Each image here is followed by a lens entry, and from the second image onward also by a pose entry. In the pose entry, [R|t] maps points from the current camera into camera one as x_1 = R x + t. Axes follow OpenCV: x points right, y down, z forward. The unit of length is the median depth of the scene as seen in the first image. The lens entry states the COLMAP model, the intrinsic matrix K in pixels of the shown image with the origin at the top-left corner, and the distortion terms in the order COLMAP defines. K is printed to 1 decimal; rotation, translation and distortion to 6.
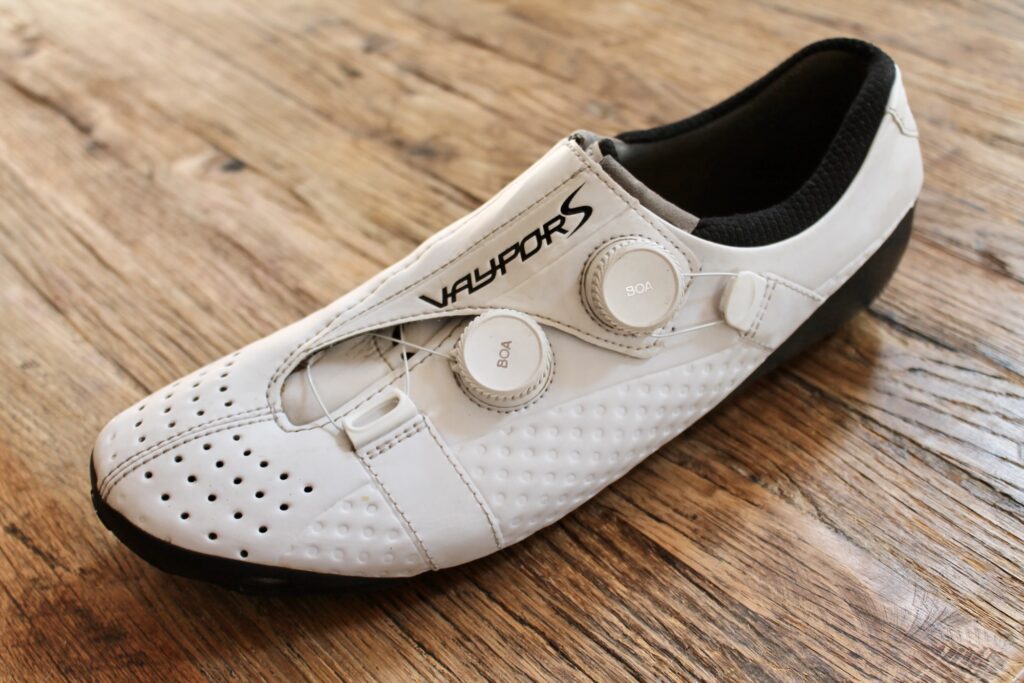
lens RADIAL K [[1416.1, 0, 514.2], [0, 1416.1, 359.5], [0, 0, 1]] dist [-0.049966, 0.077443]
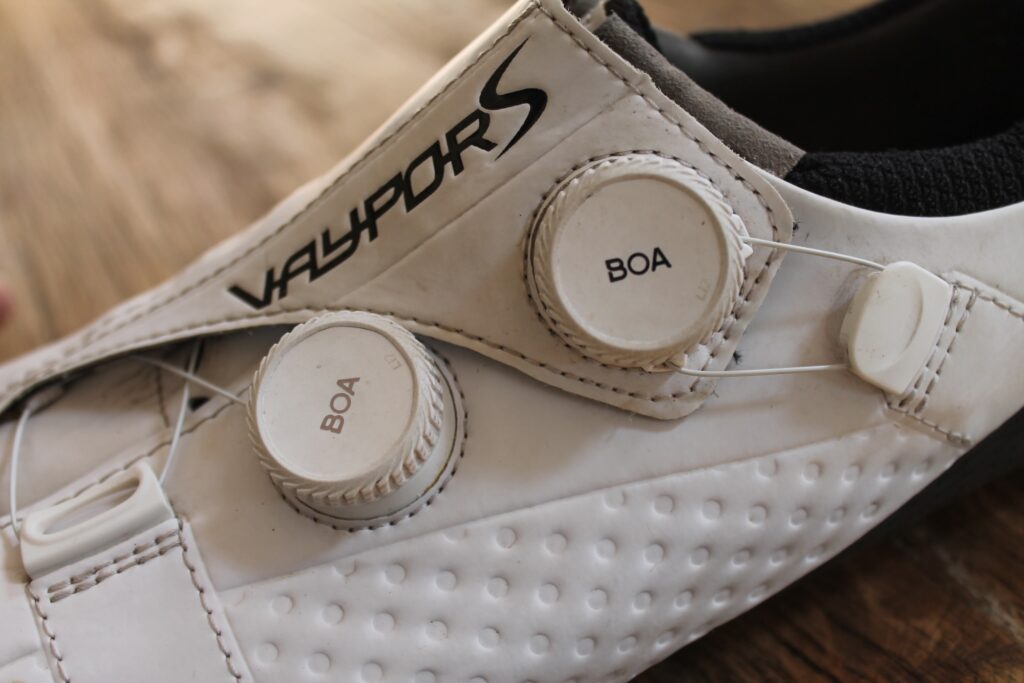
lens RADIAL K [[1449.4, 0, 512.0], [0, 1449.4, 341.5], [0, 0, 1]] dist [-0.274724, 0.967204]
pose [[0.975053, 0.047963, -0.216726, 0.144880], [-0.072686, 0.991536, -0.107580, 0.022661], [0.209732, 0.120649, 0.970287, 0.538439]]
